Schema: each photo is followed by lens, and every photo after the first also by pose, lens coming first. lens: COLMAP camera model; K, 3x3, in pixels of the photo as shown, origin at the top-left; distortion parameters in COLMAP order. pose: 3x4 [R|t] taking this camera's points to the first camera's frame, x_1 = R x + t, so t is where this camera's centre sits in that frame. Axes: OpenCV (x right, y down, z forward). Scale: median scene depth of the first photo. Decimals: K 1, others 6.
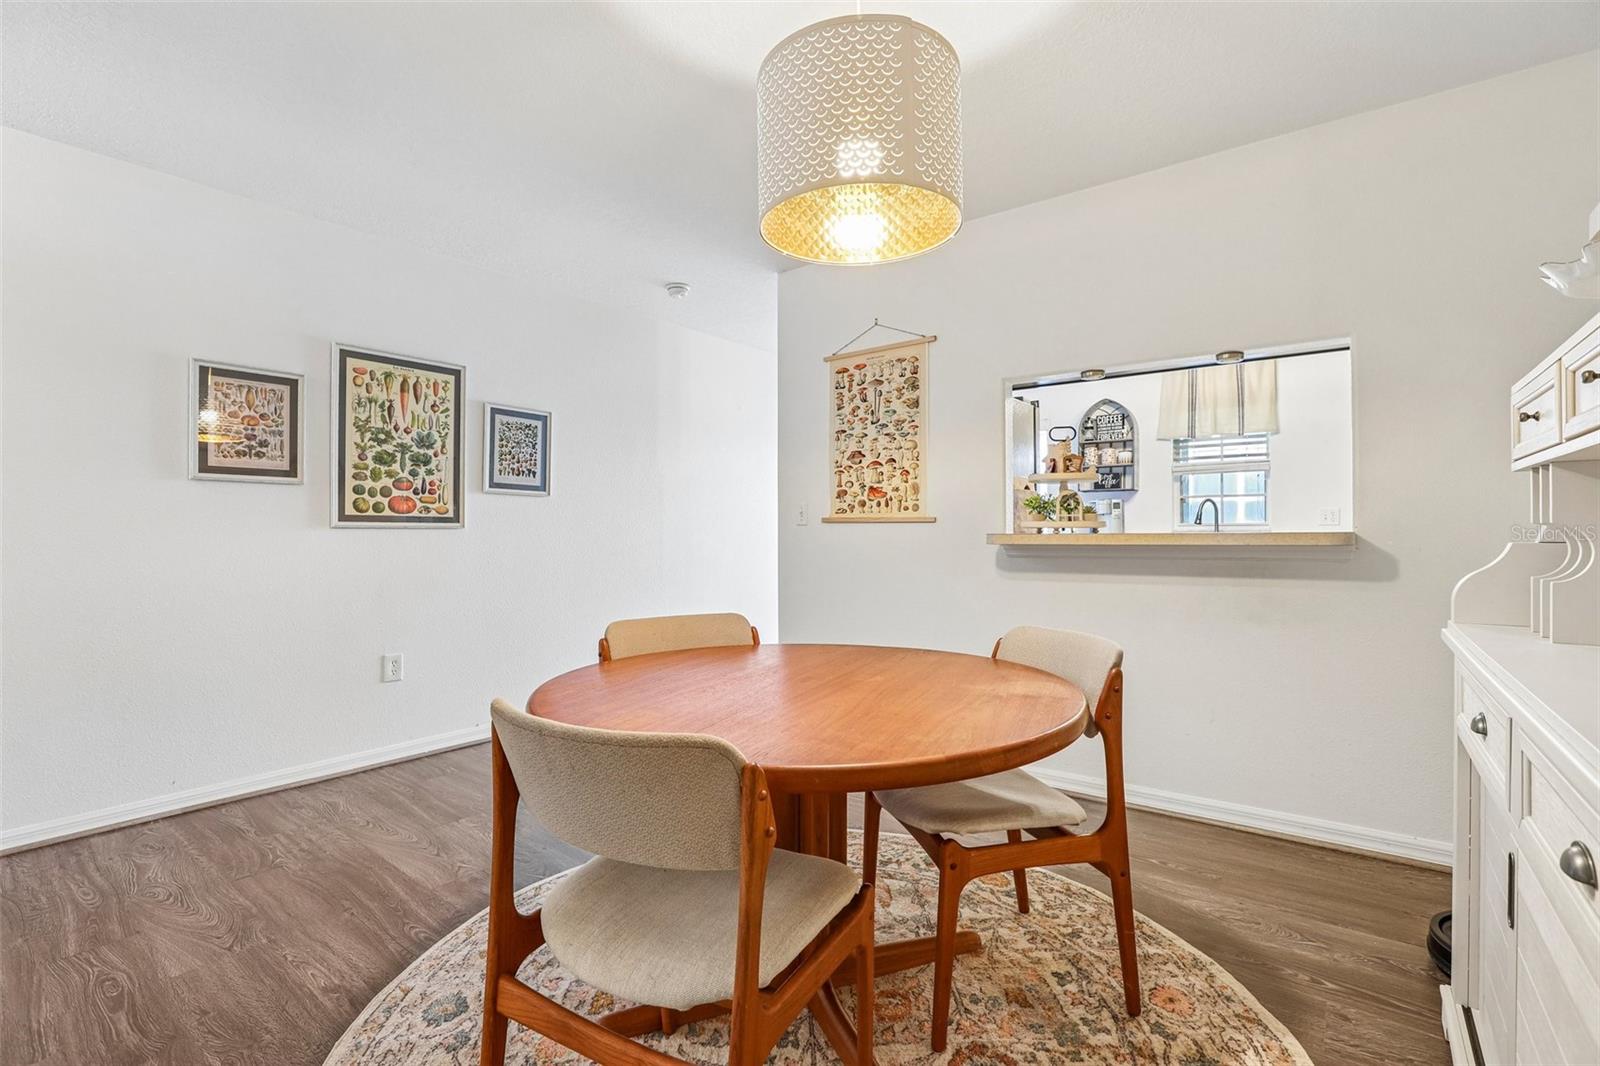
lens RADIAL K [[728.1, 0, 800.5], [0, 728.1, 518.9], [0, 0, 1]] dist [-0.048635, 0.015922]
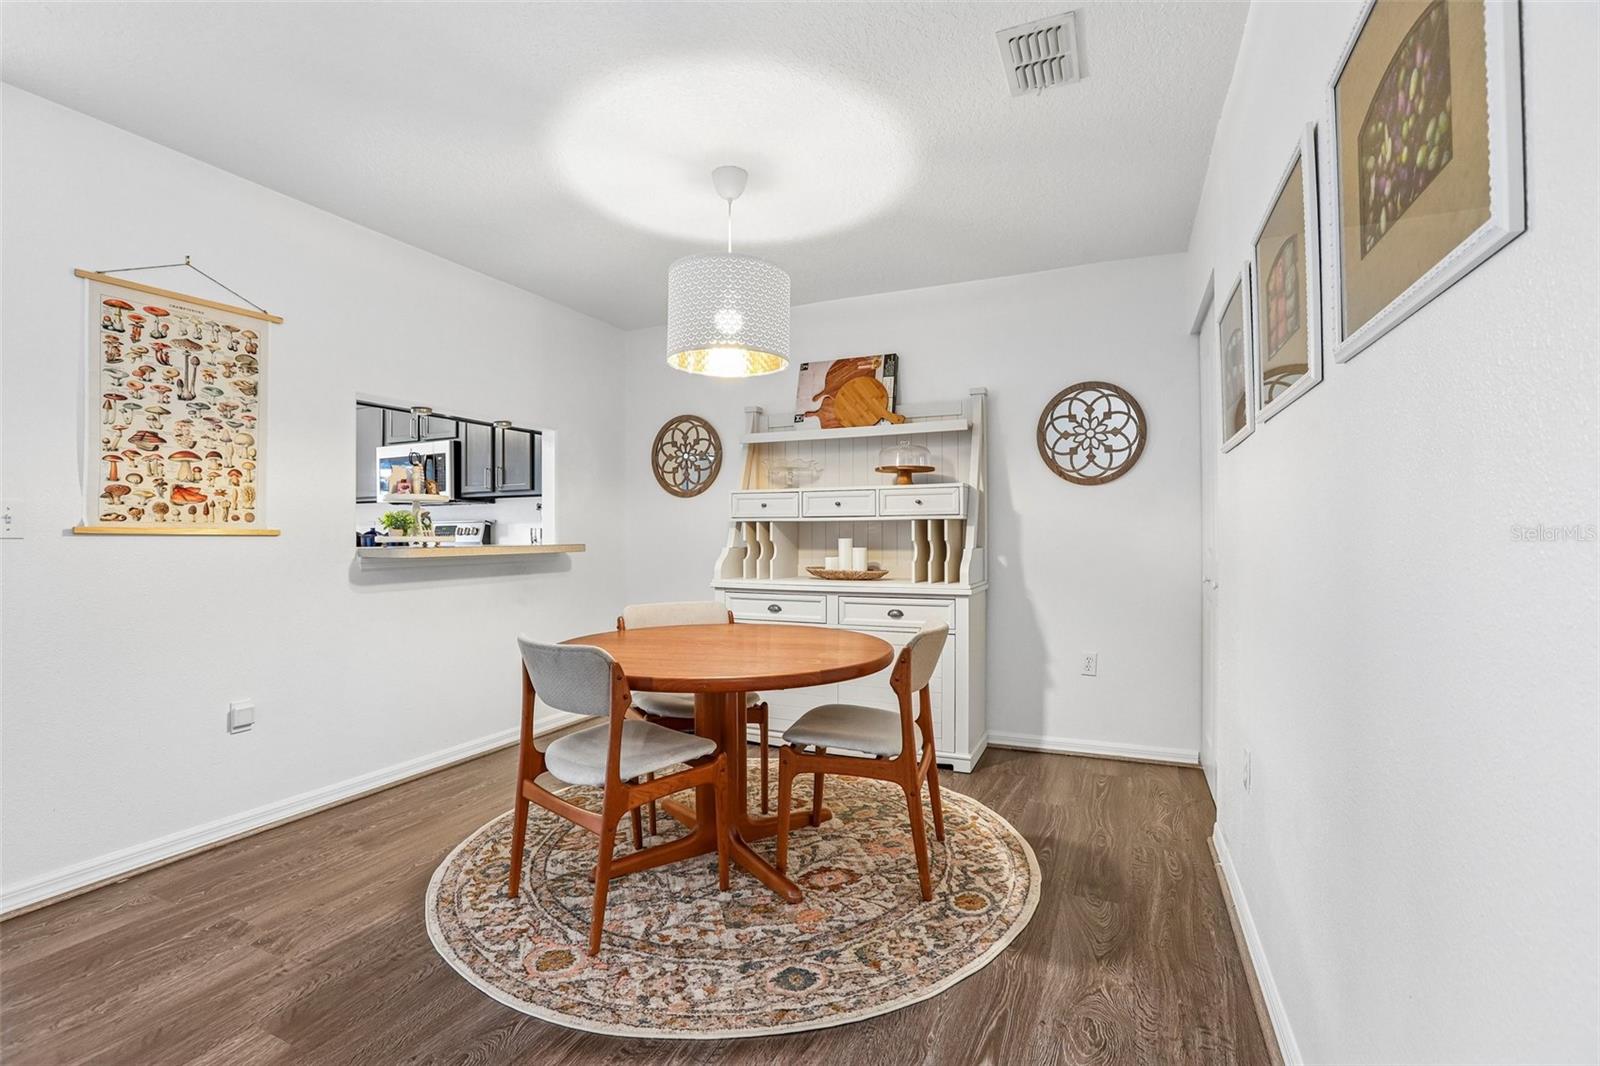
lens RADIAL K [[728.1, 0, 804.9], [0, 728.1, 537.8], [0, 0, 1]] dist [-0.048635, 0.015922]
pose [[-0.236640, 0.010953, 0.971536, -0.734736], [0.000076, 0.999937, -0.011254, 0.015259], [-0.971597, -0.002589, -0.236626, 0.567222]]
